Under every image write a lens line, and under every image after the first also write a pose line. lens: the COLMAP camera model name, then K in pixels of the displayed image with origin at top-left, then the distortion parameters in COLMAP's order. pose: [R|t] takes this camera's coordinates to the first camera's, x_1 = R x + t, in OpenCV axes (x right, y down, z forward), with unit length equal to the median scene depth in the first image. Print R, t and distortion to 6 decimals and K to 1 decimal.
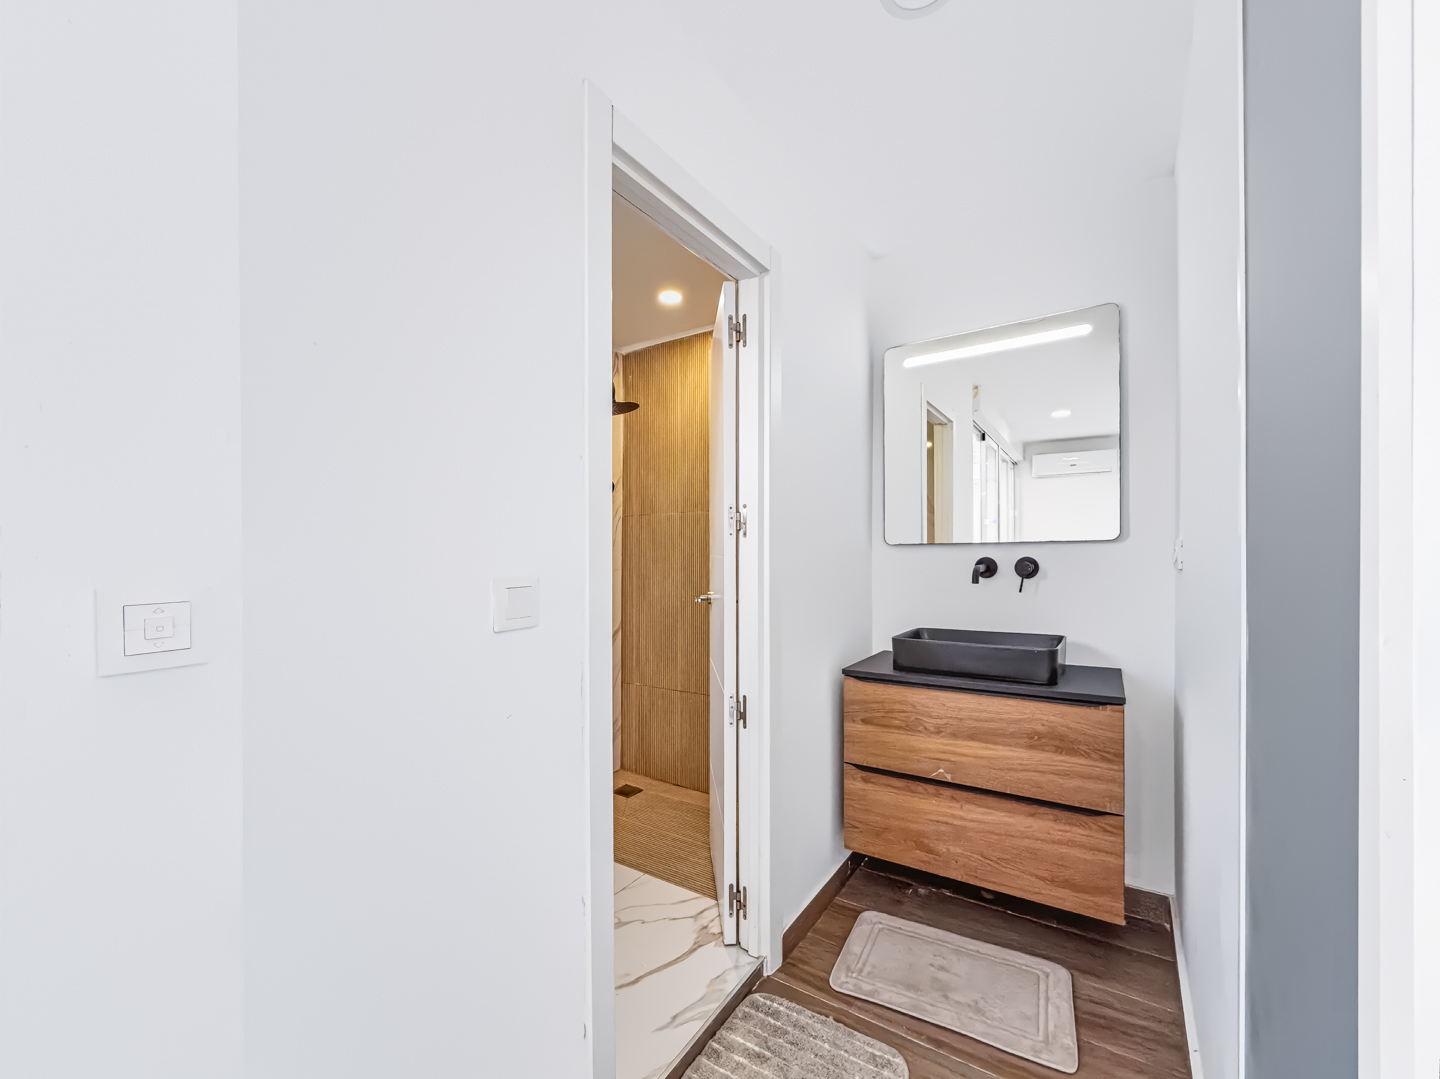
lens RADIAL K [[580.5, 0, 720.8], [0, 580.5, 543.9], [0, 0, 1]] dist [-0.000982, -0.000010]
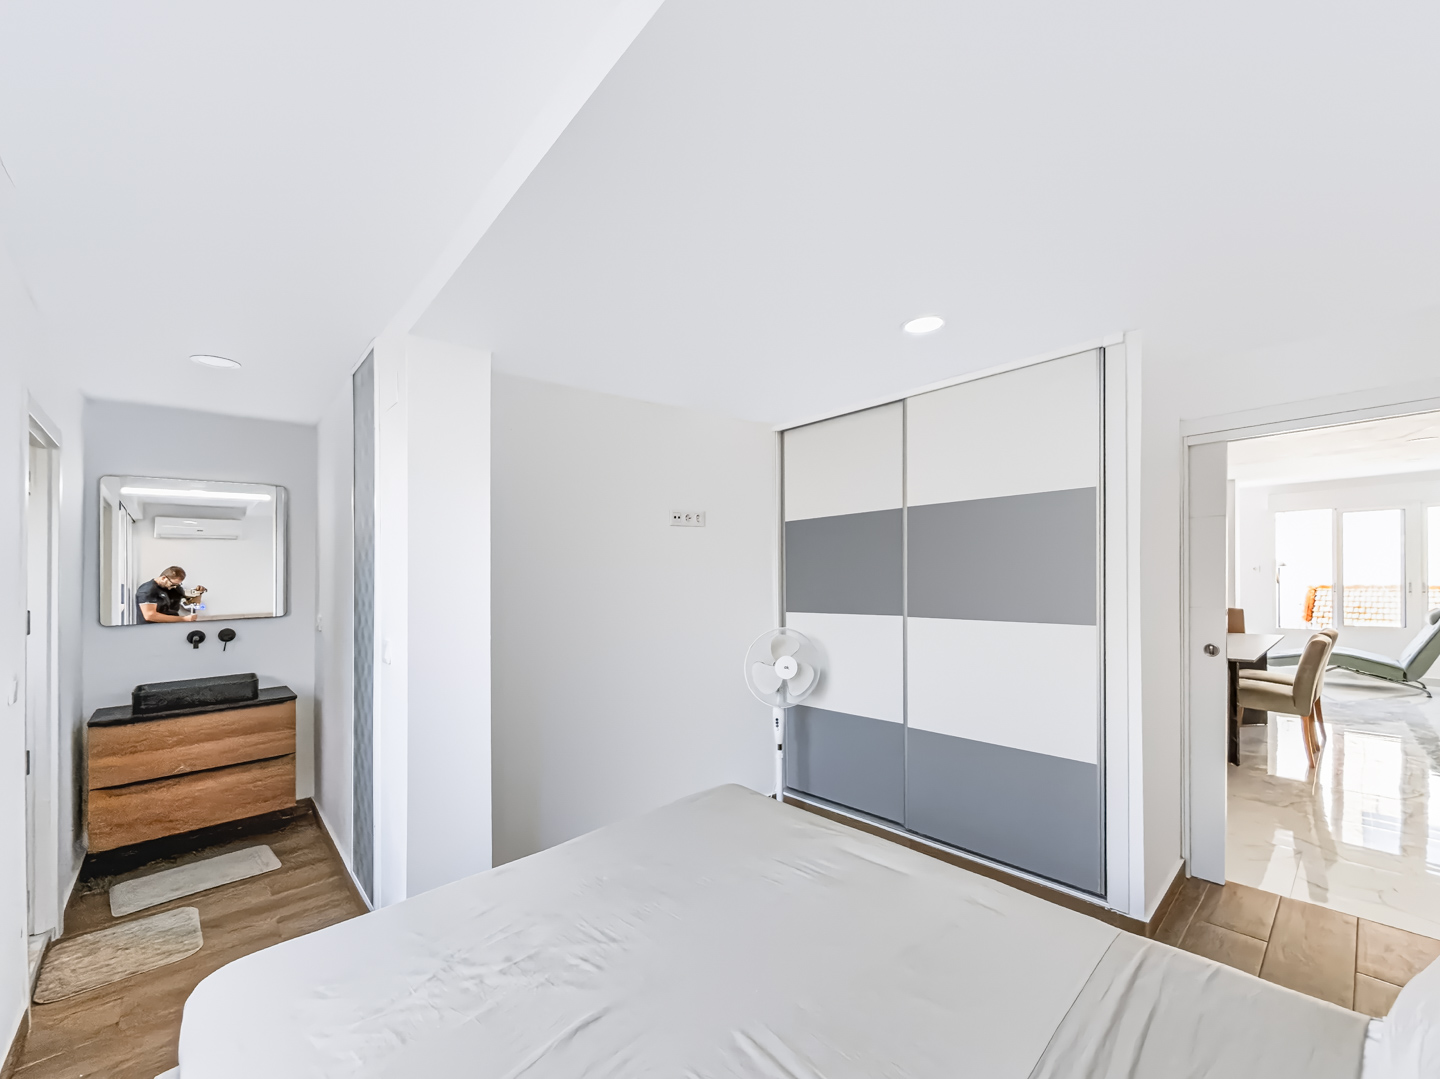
lens RADIAL K [[582.3, 0, 715.7], [0, 582.3, 580.4], [0, 0, 1]] dist [-0.001208, -0.000114]
pose [[0.252434, -0.000737, 0.967614, -0.818613], [0.006549, 0.999978, -0.000946, -0.118435], [-0.967592, 0.006575, 0.252433, -0.858701]]
